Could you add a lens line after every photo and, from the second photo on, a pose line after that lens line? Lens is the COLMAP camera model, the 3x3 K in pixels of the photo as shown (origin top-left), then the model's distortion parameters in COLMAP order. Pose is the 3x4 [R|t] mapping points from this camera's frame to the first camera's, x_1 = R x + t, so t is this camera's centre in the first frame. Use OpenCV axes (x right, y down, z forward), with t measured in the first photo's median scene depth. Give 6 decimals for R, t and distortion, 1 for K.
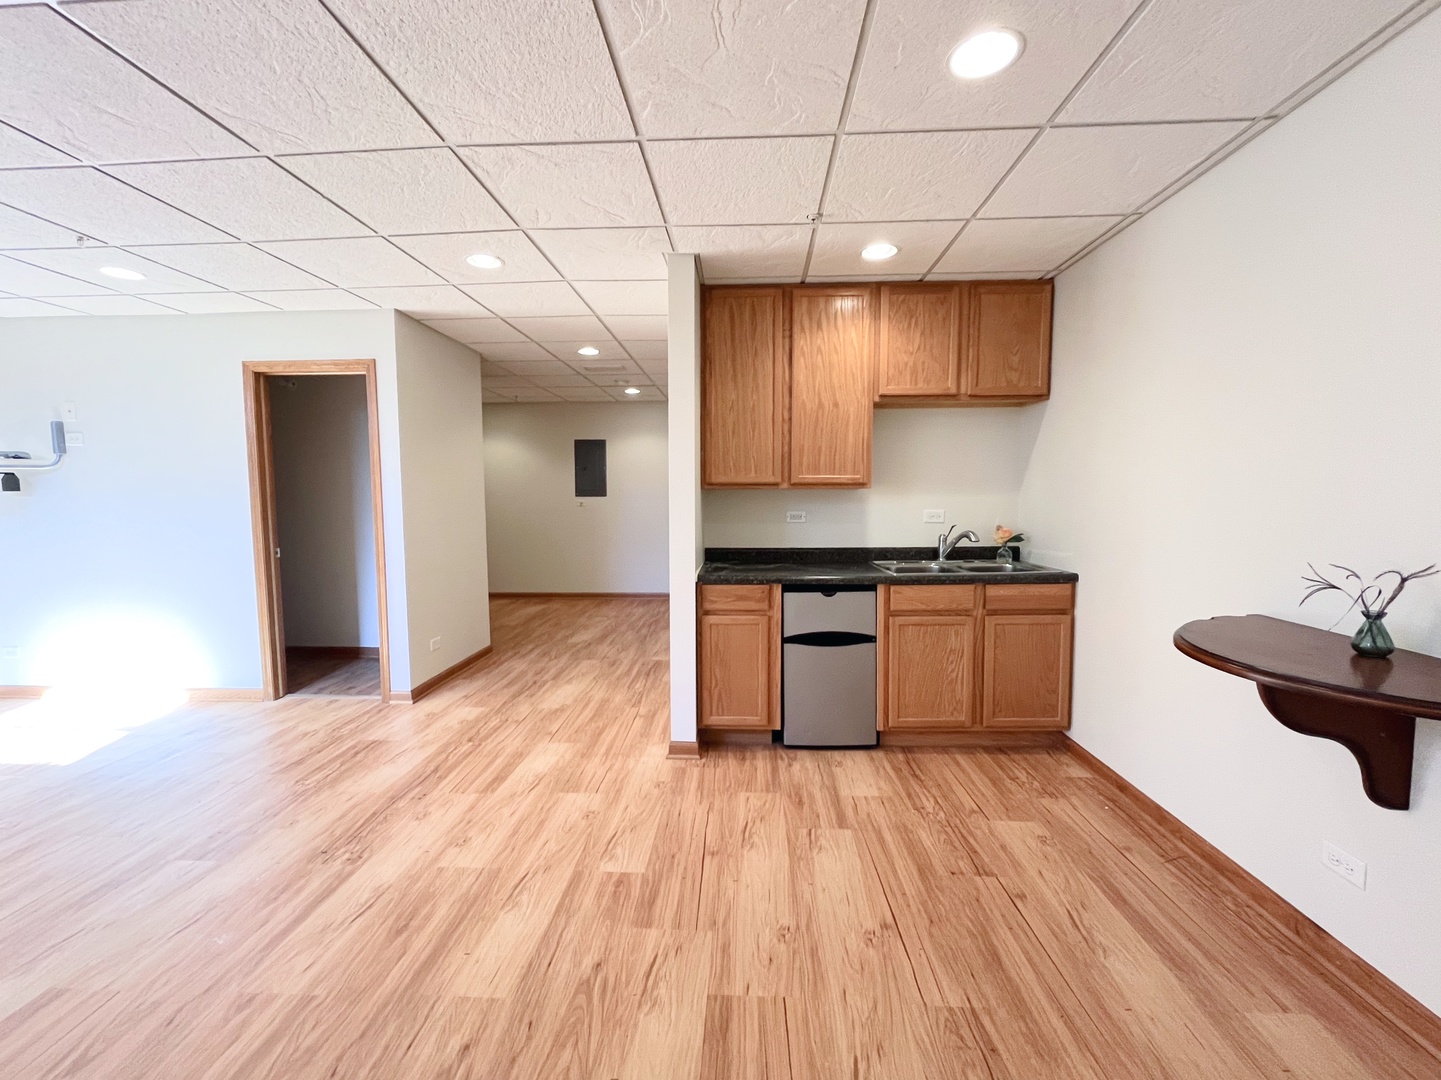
lens RADIAL K [[595.4, 0, 720.5], [0, 595.4, 540.0], [0, 0, 1]] dist [-0.003635, -0.000250]
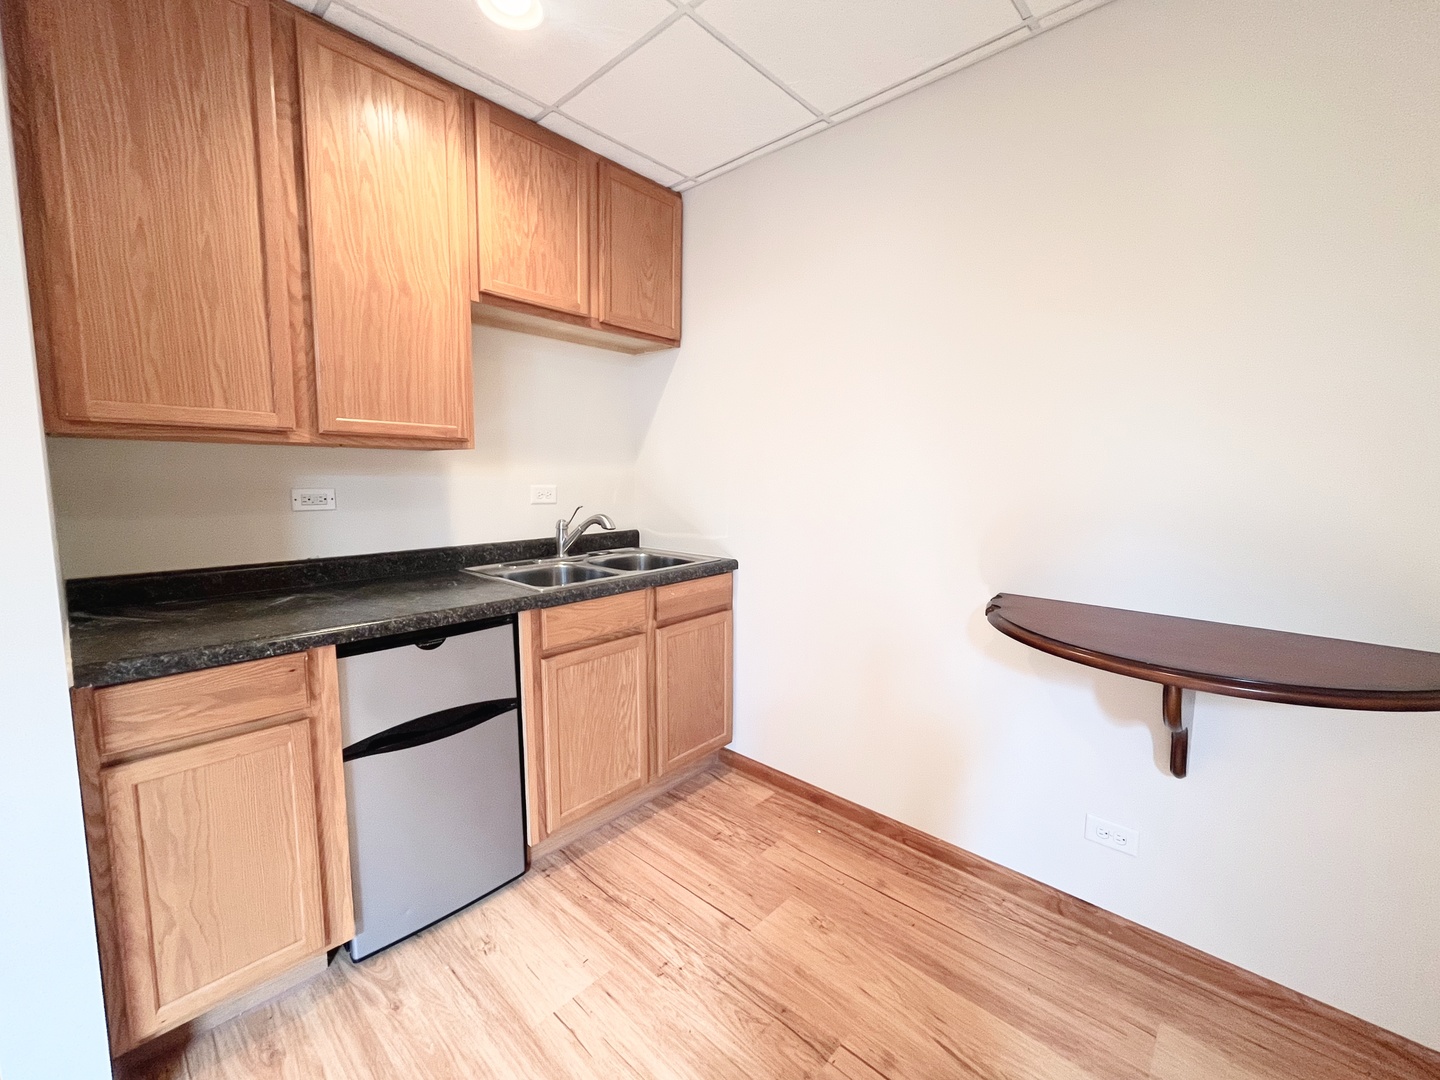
lens RADIAL K [[595.0, 0, 720.0], [0, 595.0, 540.0], [0, 0, 1]] dist [-0.003635, -0.000250]
pose [[0.644412, -0.074607, 0.761030, -0.051991], [0.047114, 0.997212, 0.057866, -0.020125], [-0.763226, -0.001434, 0.646130, 0.462274]]
